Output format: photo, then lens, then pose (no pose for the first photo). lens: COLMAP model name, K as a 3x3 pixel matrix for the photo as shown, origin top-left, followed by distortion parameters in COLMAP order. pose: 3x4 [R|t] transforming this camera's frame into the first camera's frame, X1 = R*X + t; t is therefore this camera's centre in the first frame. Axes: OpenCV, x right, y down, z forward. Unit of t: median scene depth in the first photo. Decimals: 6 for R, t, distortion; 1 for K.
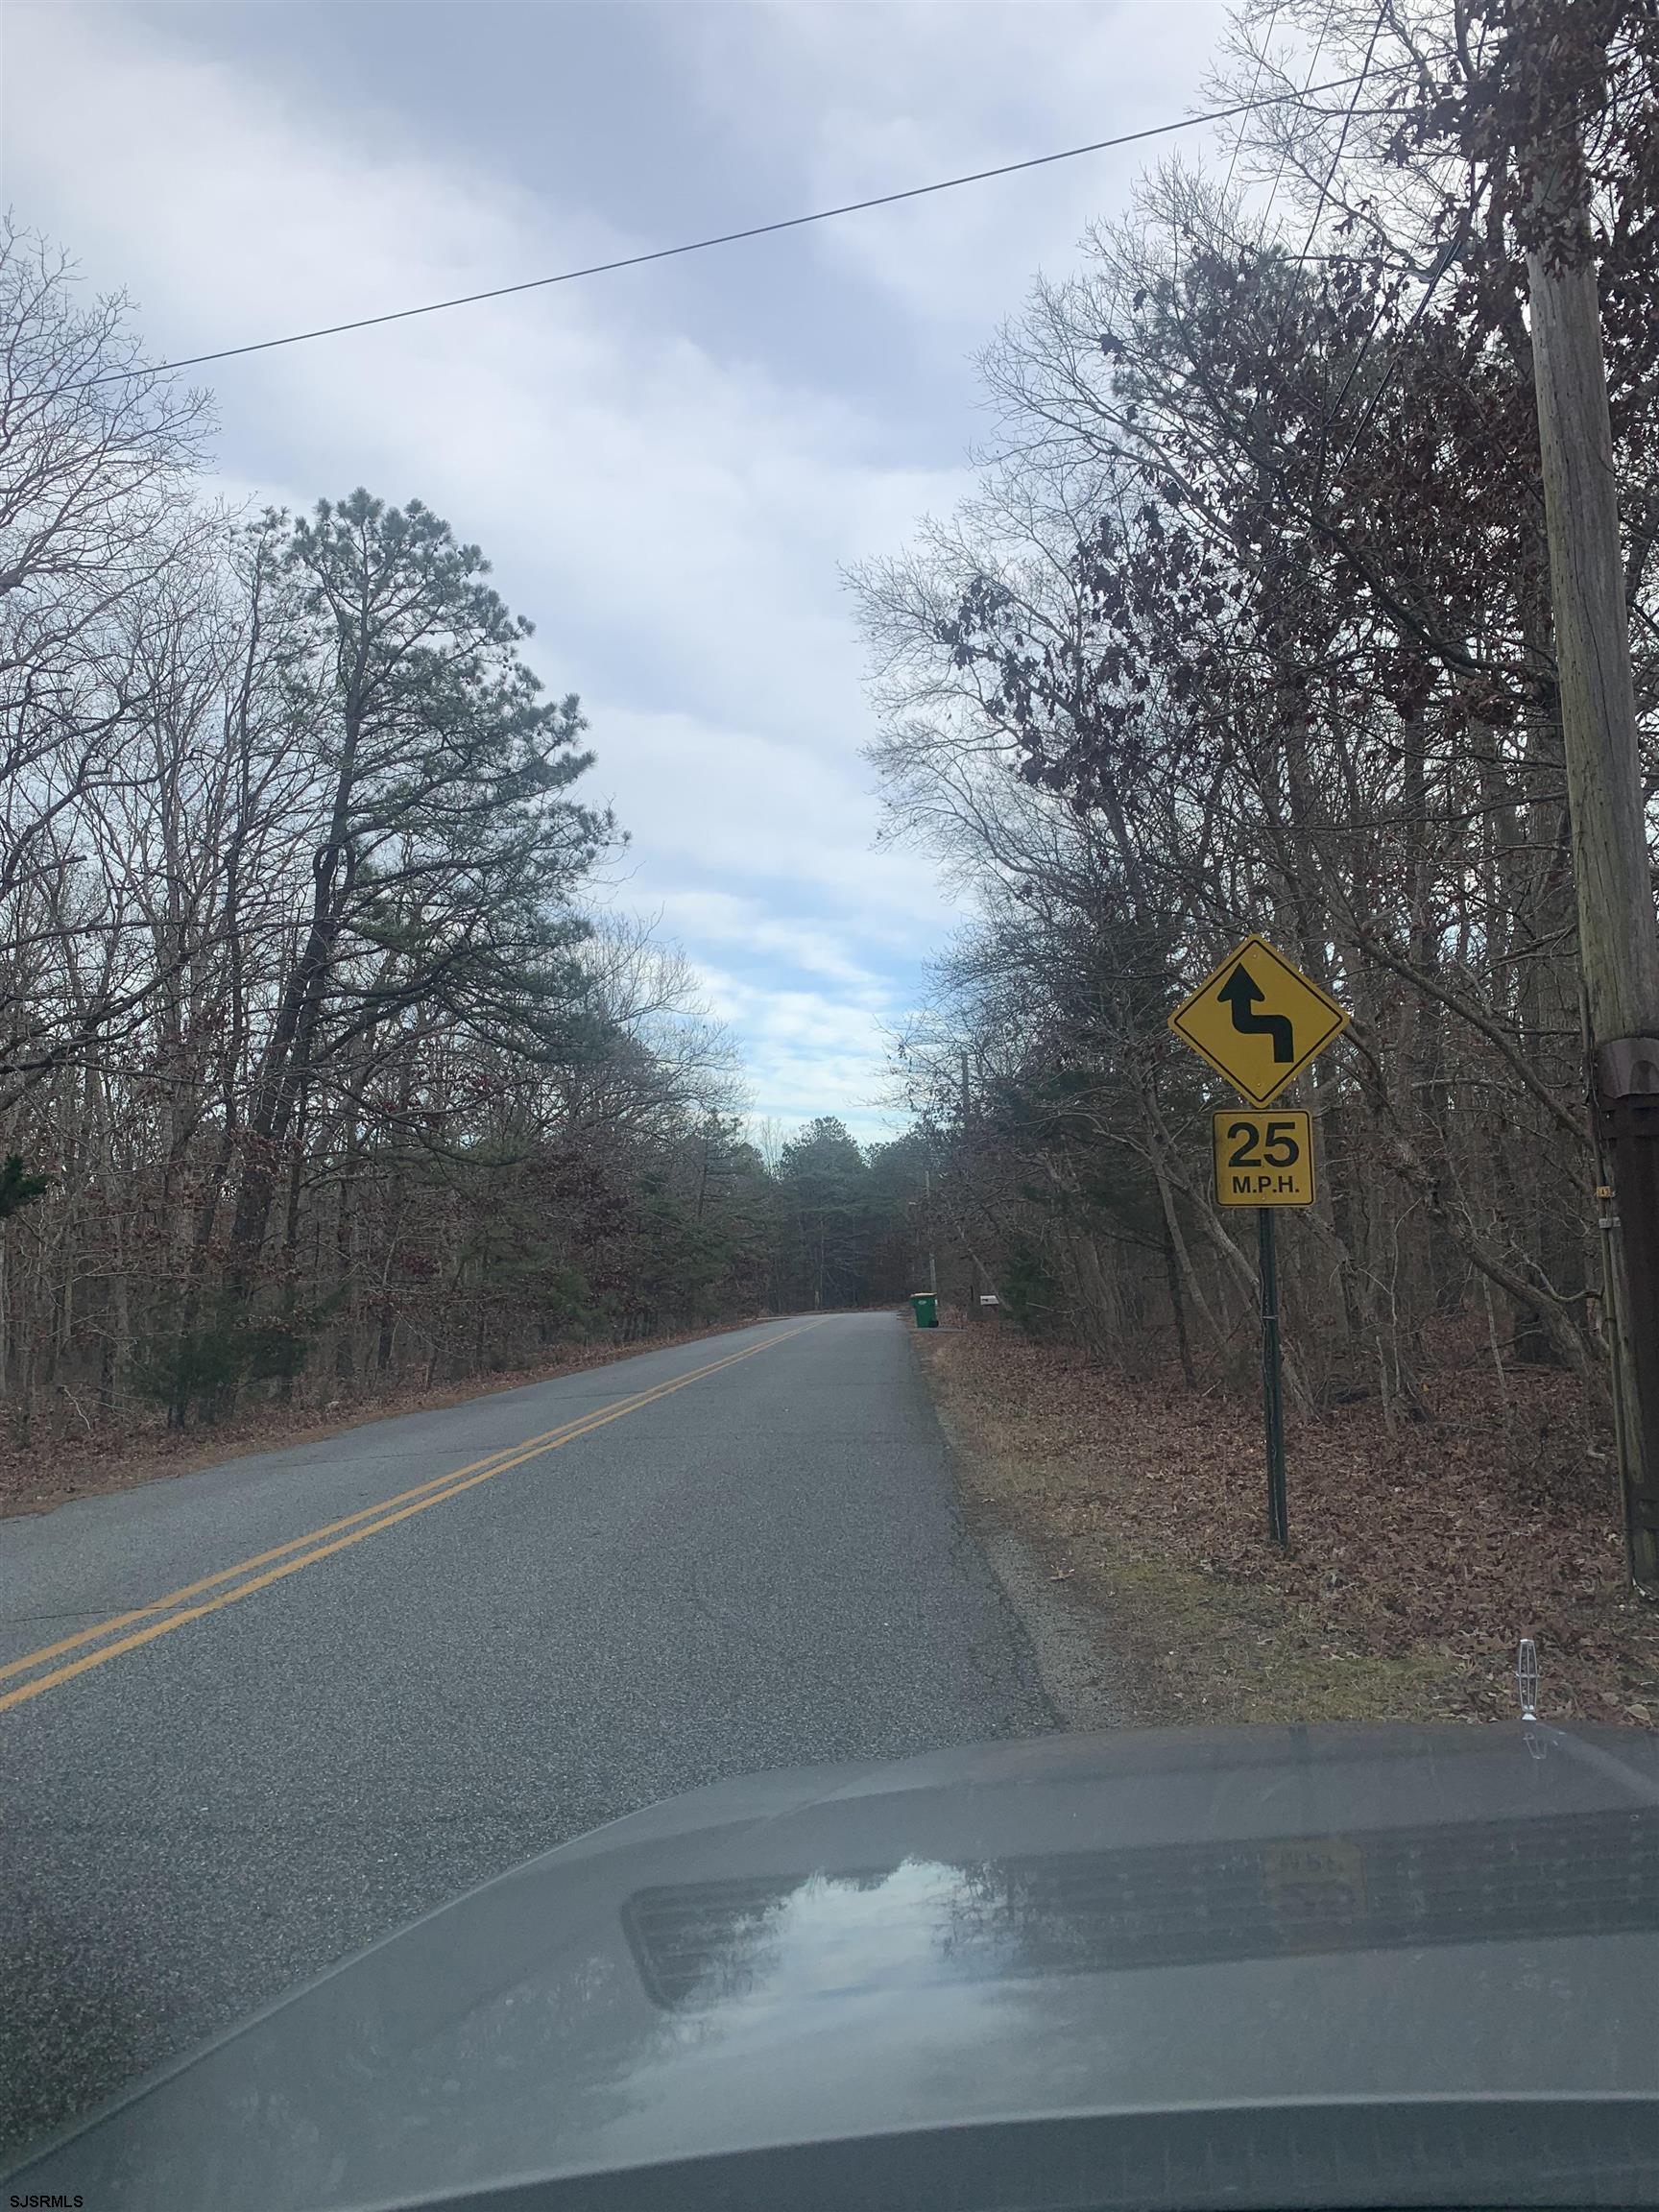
lens RADIAL K [[1847.0, 0, 831.5], [0, 1847.0, 991.5], [0, 0, 1]] dist [0.274416, -0.002795]
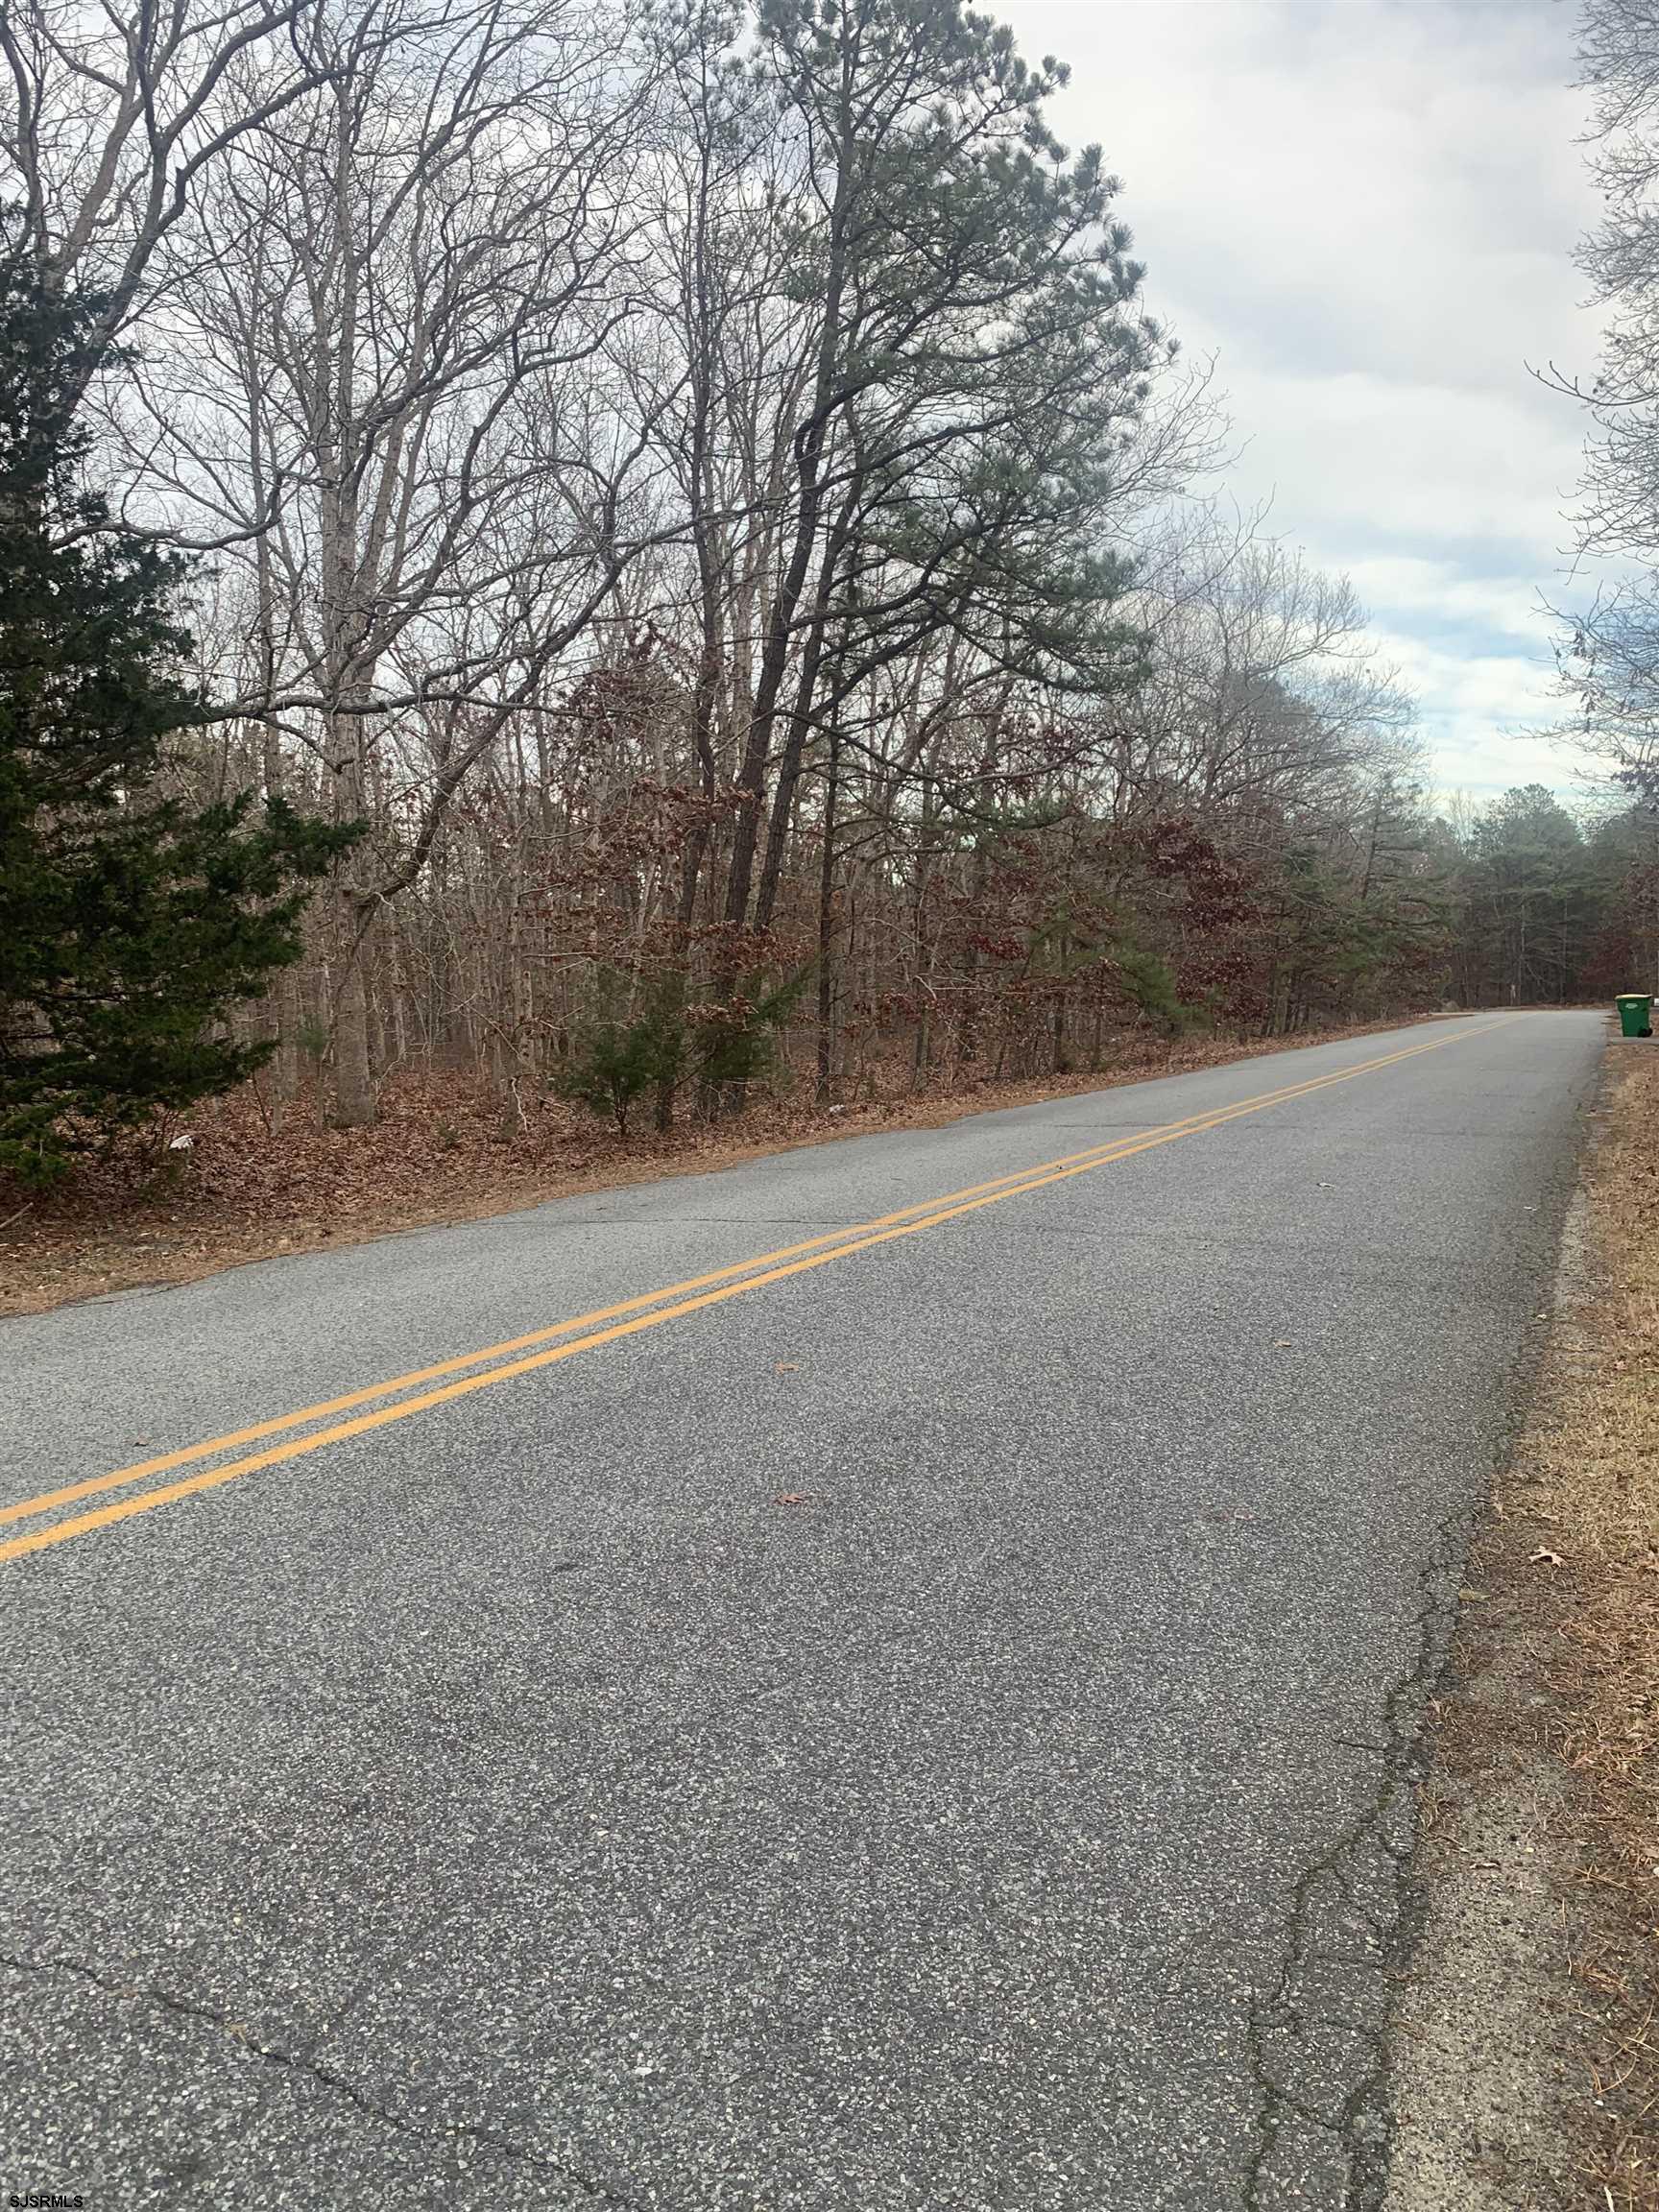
lens RADIAL K [[1702.4, 0, 829.5], [0, 1702.4, 1106.0], [0, 0, 1]] dist [-0.010593, -0.012579]
pose [[0.916562, 0.050438, -0.396698, 0.035739], [0.045295, 0.972535, 0.228306, 0.039539], [0.397318, -0.227225, 0.889105, 0.300872]]
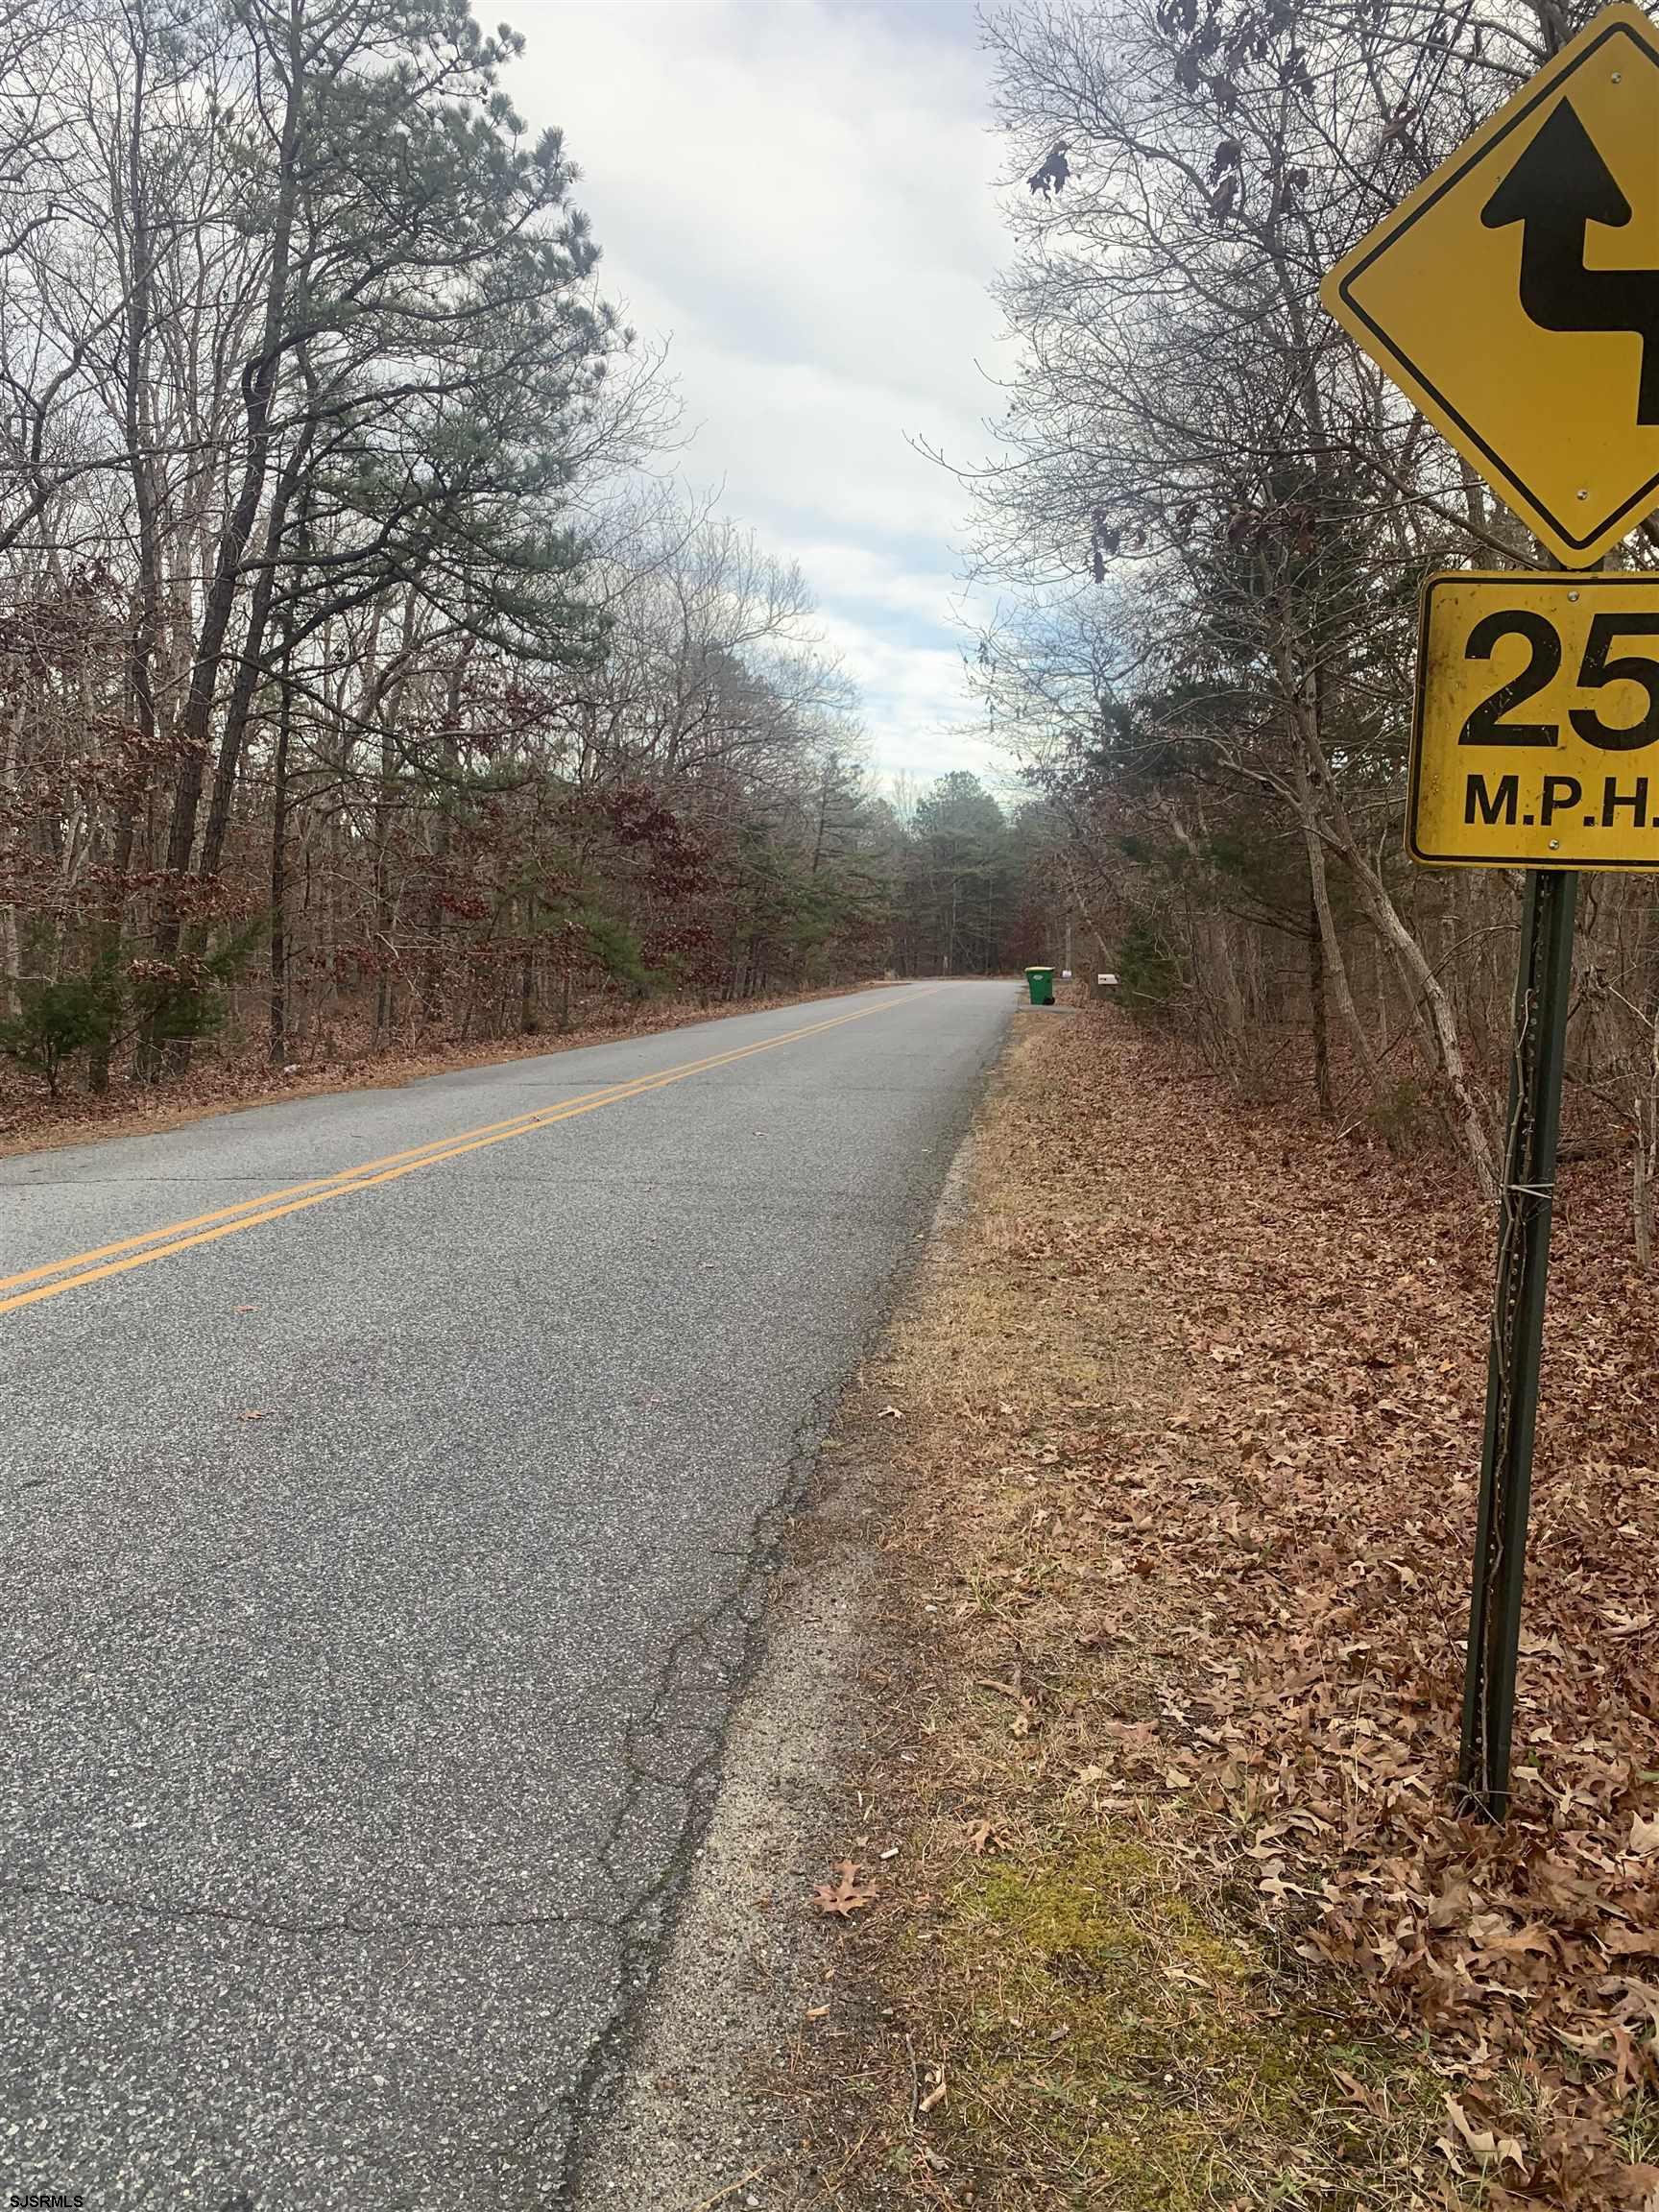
lens RADIAL K [[1721.2, 0, 867.6], [0, 1721.2, 1105.4], [0, 0, 1]] dist [0.010258, -0.024034]
pose [[0.995420, 0.052174, -0.080108, 0.052241], [-0.030483, 0.967429, 0.251301, 0.031383], [0.090610, -0.247708, 0.964588, 0.261861]]
